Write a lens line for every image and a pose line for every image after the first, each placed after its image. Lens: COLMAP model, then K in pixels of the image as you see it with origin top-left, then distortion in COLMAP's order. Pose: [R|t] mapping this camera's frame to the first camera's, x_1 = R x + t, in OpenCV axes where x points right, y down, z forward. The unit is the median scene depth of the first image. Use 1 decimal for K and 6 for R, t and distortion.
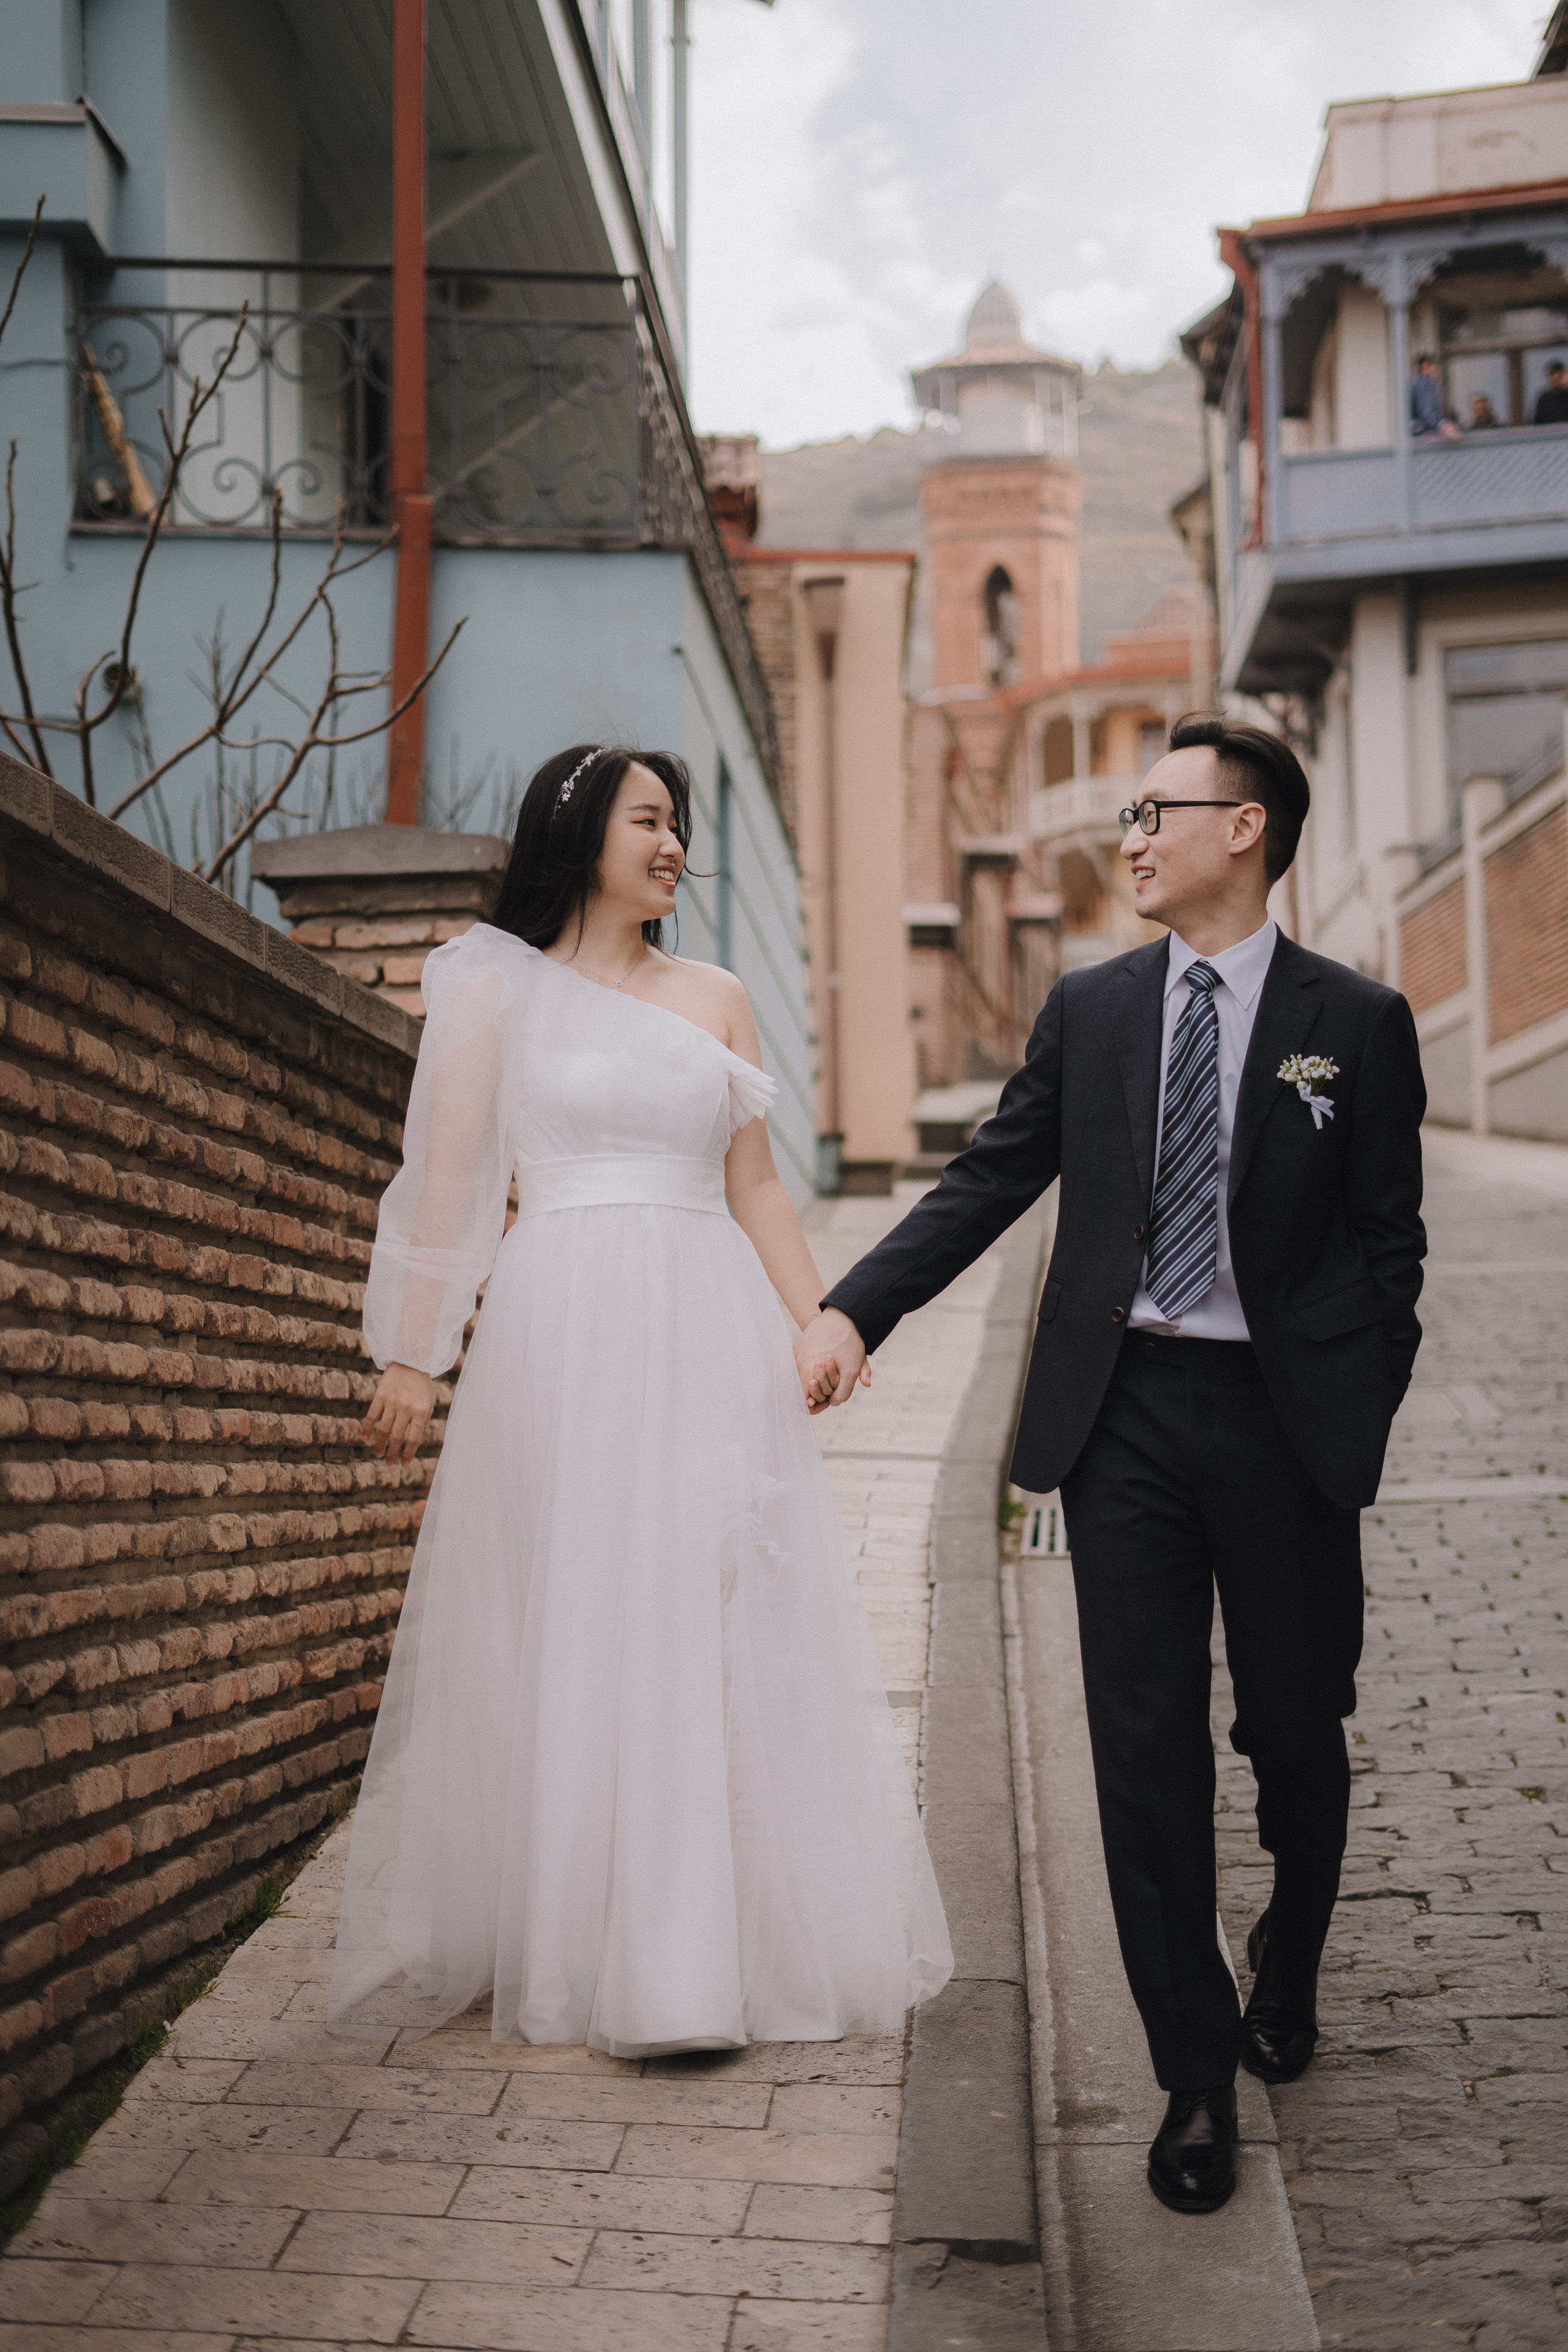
lens RADIAL K [[3376.1, 0, 782.1], [0, 3376.1, 1185.1], [0, 0, 1]] dist [-0.031398, 0.017279]
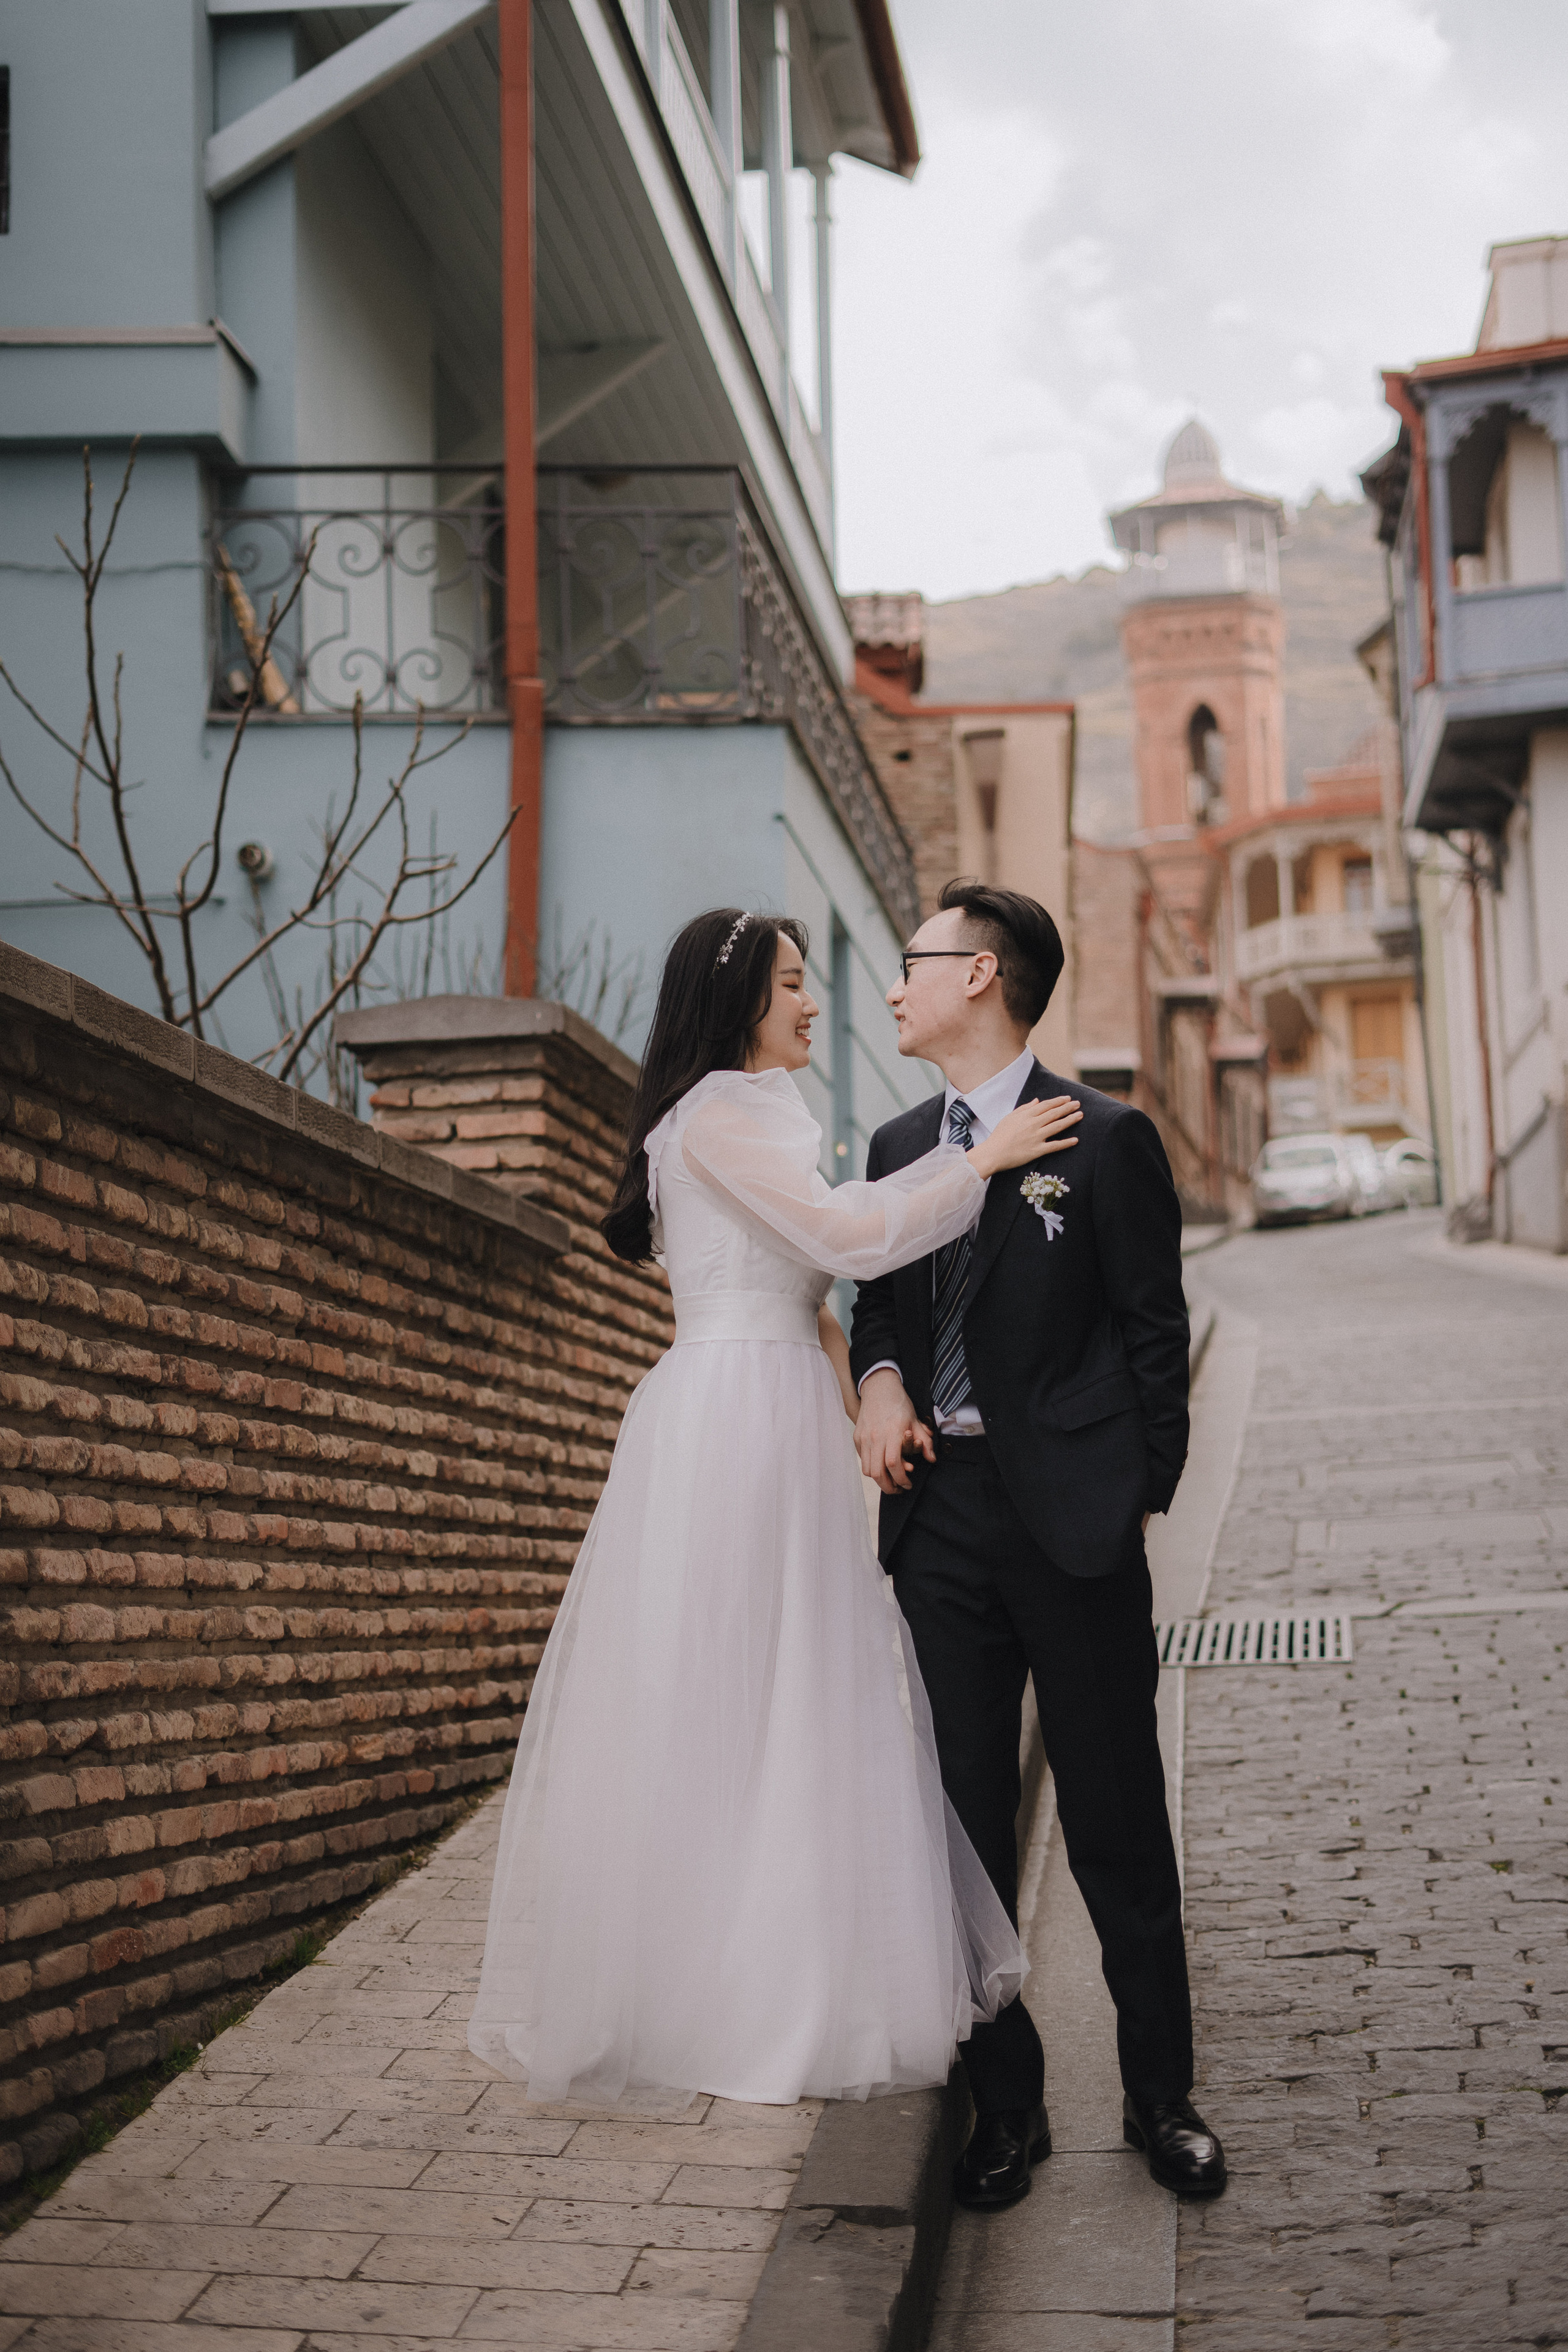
lens RADIAL K [[3421.9, 0, 784.0], [0, 3421.9, 1176.0], [0, 0, 1]] dist [-0.036979, 0.042052]
pose [[0.997885, -0.020481, -0.061693, 0.080625], [0.017550, 0.998709, -0.047677, 0.009937], [0.062590, 0.046493, 0.996956, -0.139323]]
